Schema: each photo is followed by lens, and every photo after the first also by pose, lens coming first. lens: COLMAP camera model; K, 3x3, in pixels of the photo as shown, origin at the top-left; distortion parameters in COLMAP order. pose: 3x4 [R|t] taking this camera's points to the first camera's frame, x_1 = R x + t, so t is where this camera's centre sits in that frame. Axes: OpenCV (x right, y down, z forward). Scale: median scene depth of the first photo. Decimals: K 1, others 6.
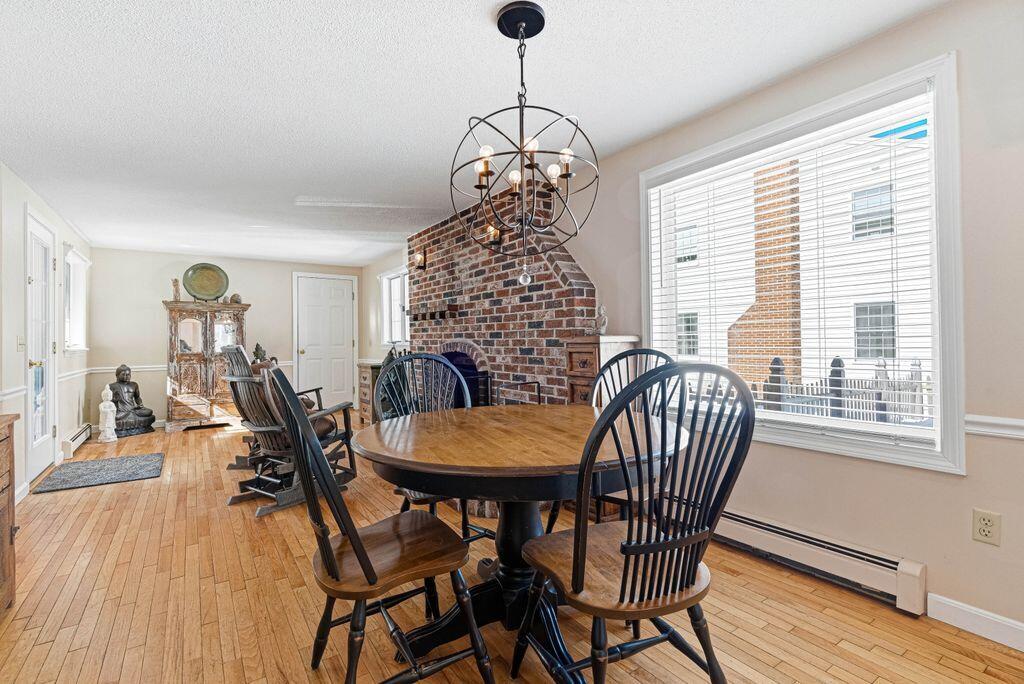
lens RADIAL K [[473.0, 0, 507.4], [0, 473.0, 340.4], [0, 0, 1]] dist [-0.011688, 0.000050]
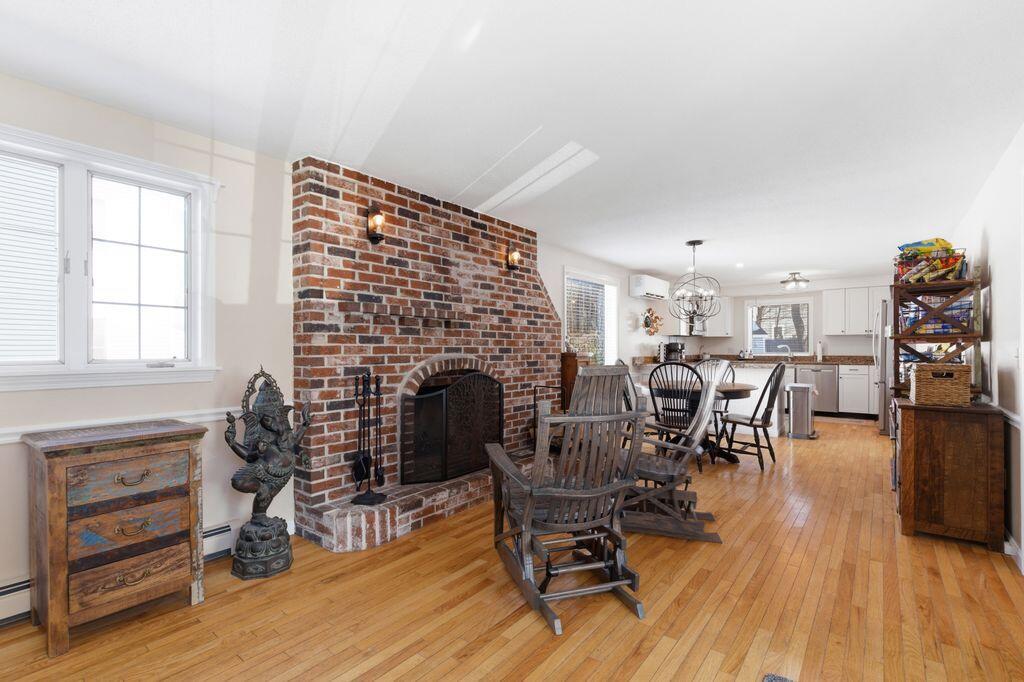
lens RADIAL K [[473.0, 0, 509.3], [0, 473.0, 347.1], [0, 0, 1]] dist [-0.011688, 0.000050]
pose [[-0.313735, 0.013142, 0.949420, -1.094942], [0.001823, 0.999911, -0.013239, -0.004829], [-0.949509, -0.002423, -0.313731, 1.382654]]
